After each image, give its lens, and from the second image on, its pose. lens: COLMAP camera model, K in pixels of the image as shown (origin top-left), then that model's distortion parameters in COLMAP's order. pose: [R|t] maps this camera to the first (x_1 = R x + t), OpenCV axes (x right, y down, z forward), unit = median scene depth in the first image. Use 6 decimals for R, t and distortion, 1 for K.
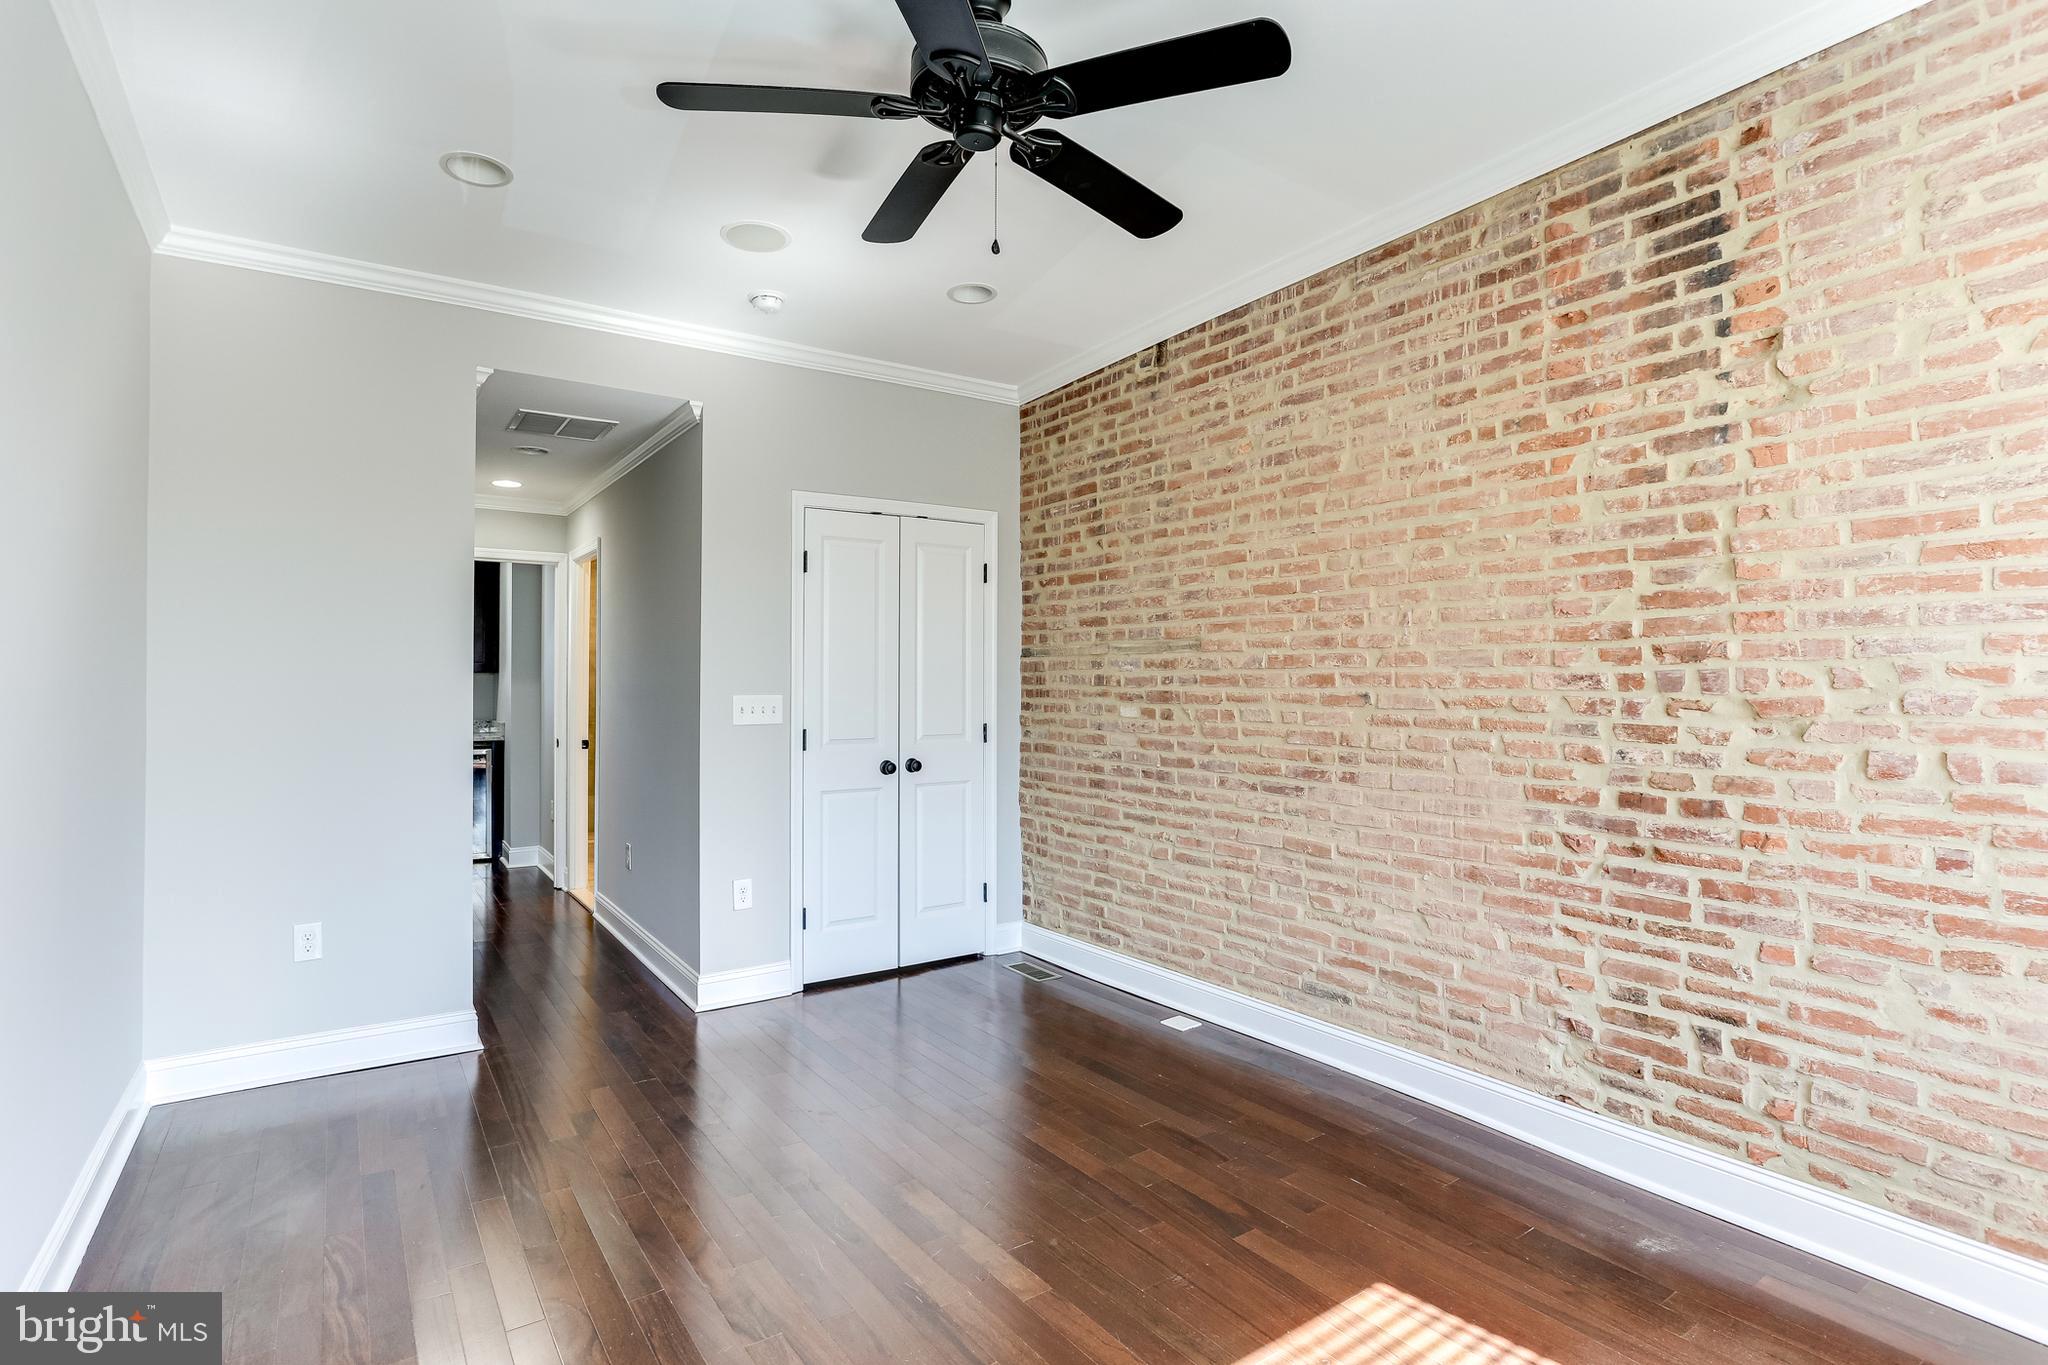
lens RADIAL K [[1003.6, 0, 1033.9], [0, 1003.6, 665.3], [0, 0, 1]] dist [-0.016317, 0.006232]
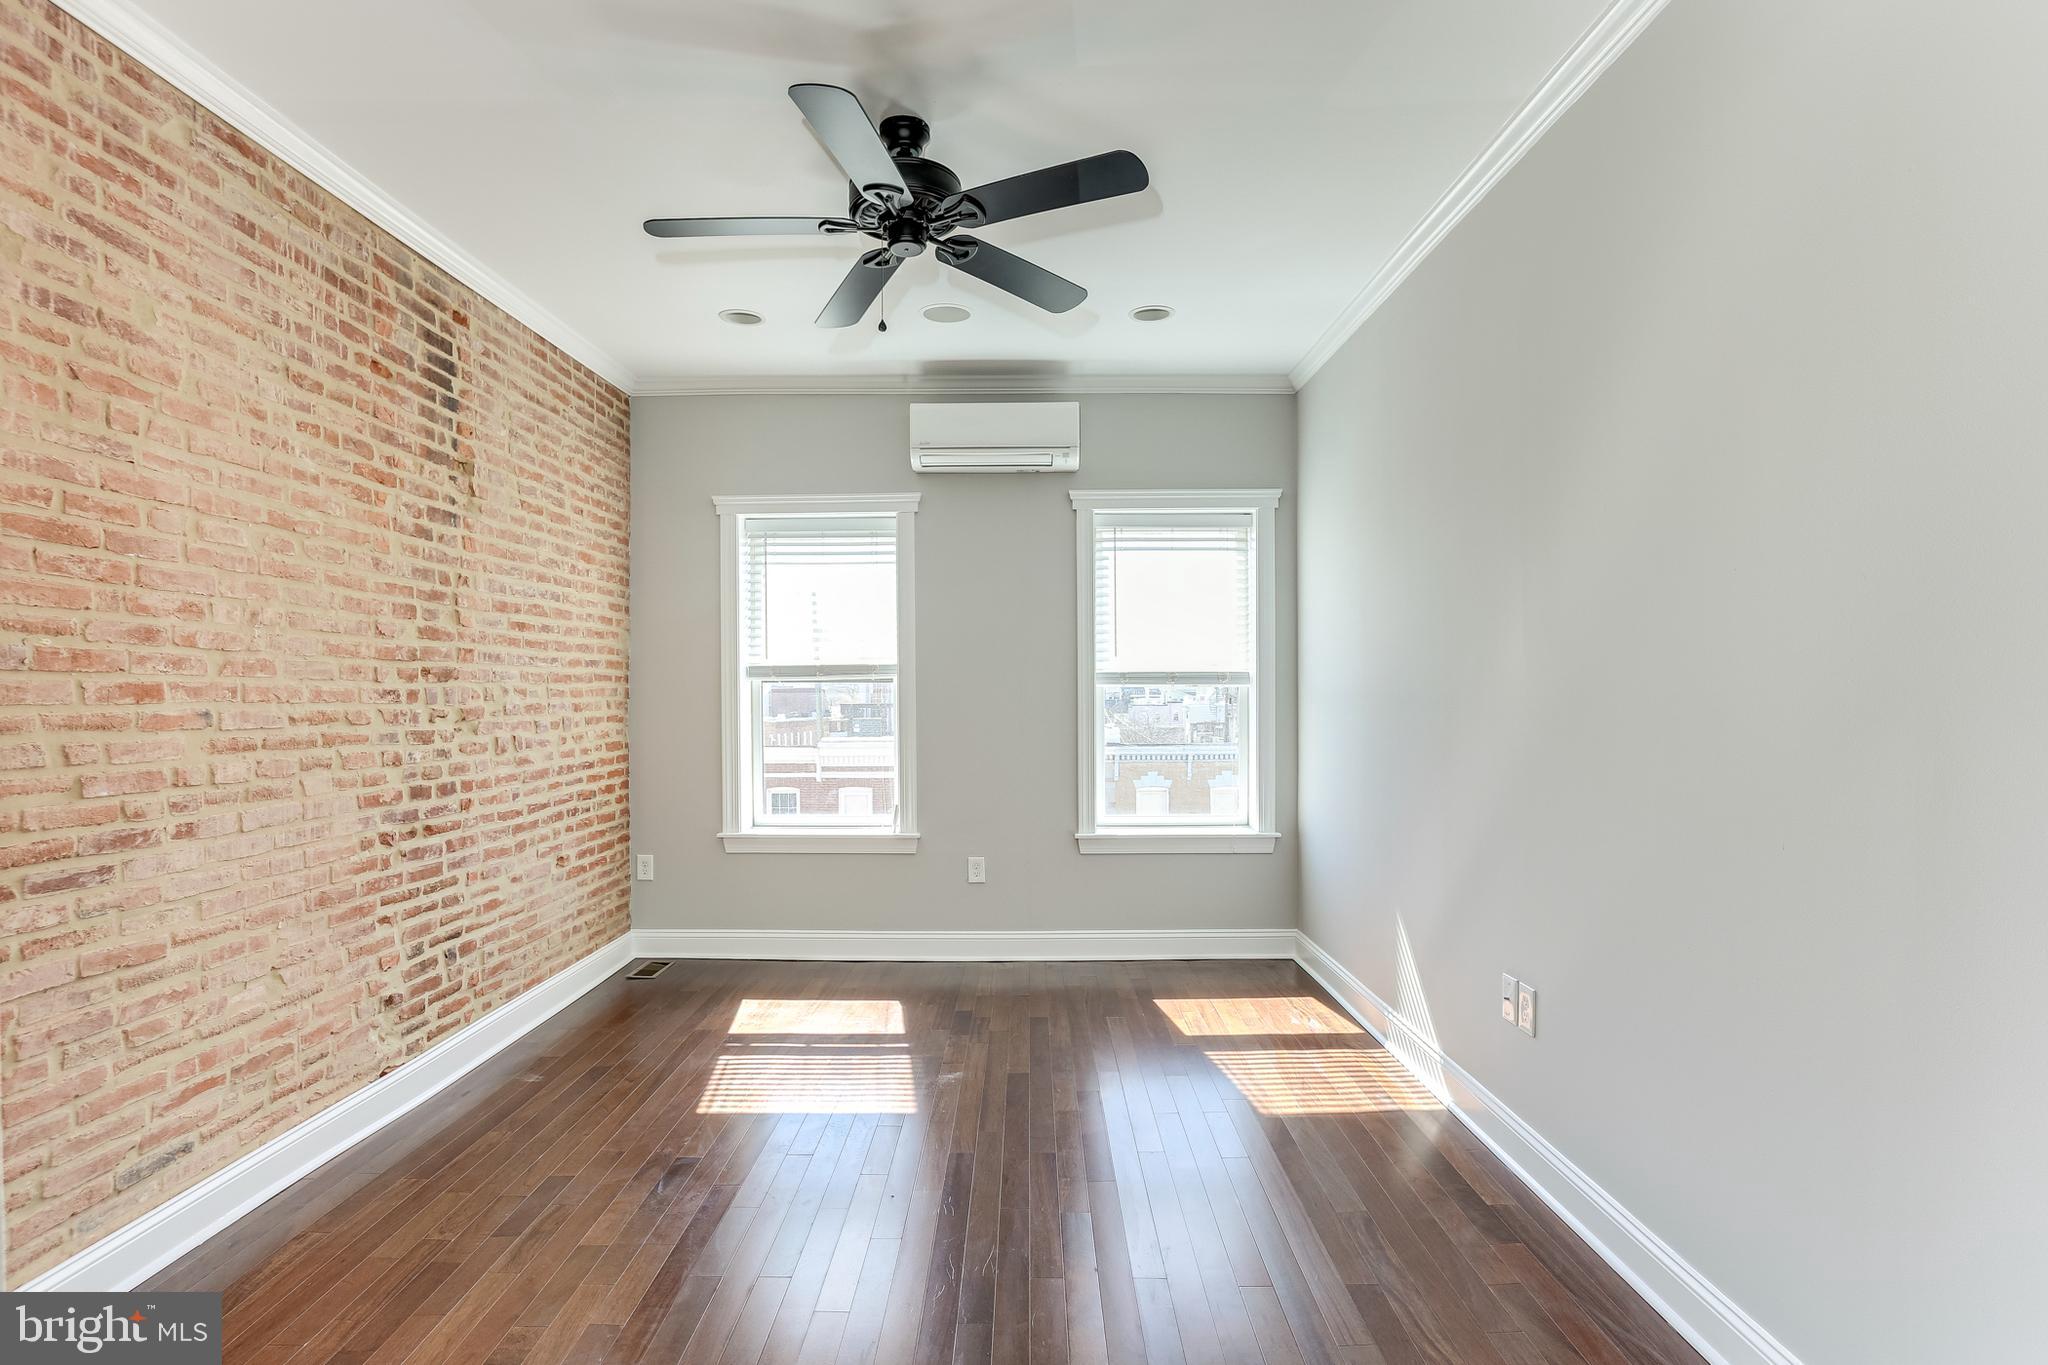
lens RADIAL K [[1003.6, 0, 1030.0], [0, 1003.6, 692.4], [0, 0, 1]] dist [-0.016317, 0.006232]
pose [[-0.813146, 0.006448, 0.582024, -0.700602], [-0.005741, 0.999801, -0.019097, 0.029465], [-0.582032, -0.018870, -0.812947, 1.488486]]
